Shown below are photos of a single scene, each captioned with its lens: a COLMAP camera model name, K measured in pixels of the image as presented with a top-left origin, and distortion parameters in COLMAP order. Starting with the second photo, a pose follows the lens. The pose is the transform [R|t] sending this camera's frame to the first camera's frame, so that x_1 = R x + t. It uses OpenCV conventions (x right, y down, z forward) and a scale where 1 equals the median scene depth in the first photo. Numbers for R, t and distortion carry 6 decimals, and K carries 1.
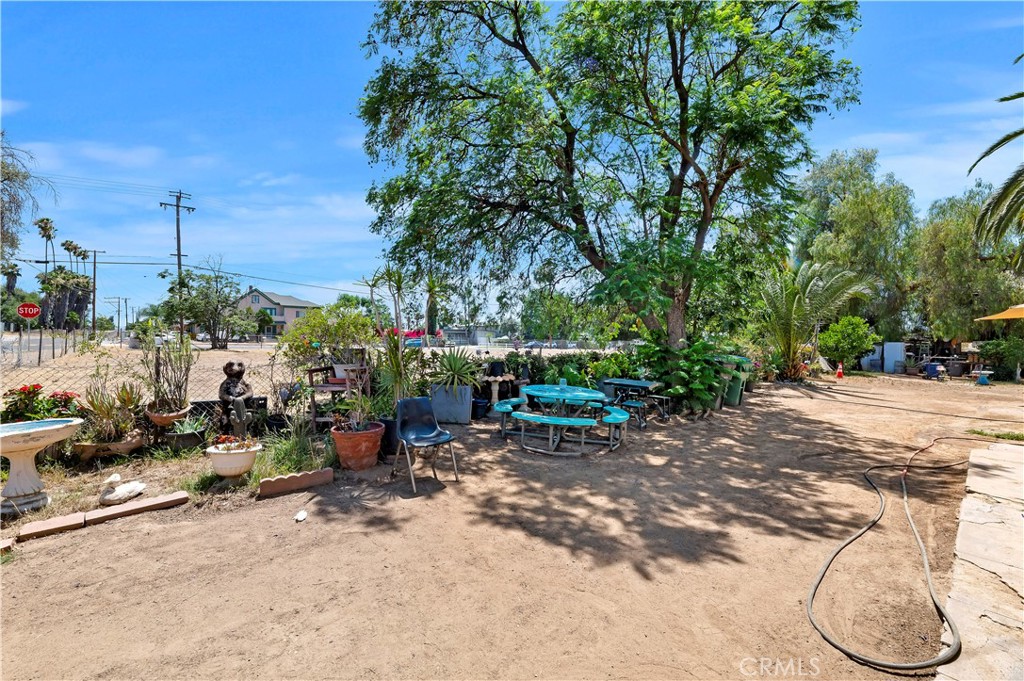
lens RADIAL K [[413.1, 0, 509.8], [0, 413.1, 339.7], [0, 0, 1]] dist [-0.007630, -0.000256]
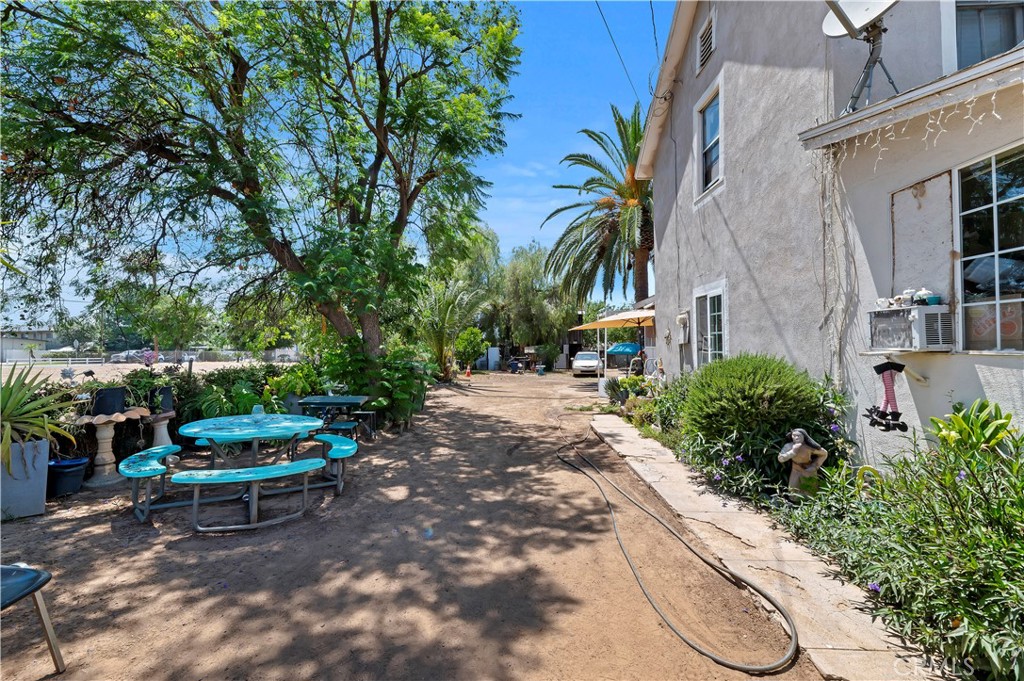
lens RADIAL K [[413.1, 0, 507.2], [0, 413.1, 343.8], [0, 0, 1]] dist [-0.007630, -0.000256]
pose [[0.689320, -0.008895, 0.724402, -0.057363], [0.016746, 0.999853, -0.003658, 0.002424], [-0.724263, 0.014652, 0.689368, 0.185639]]
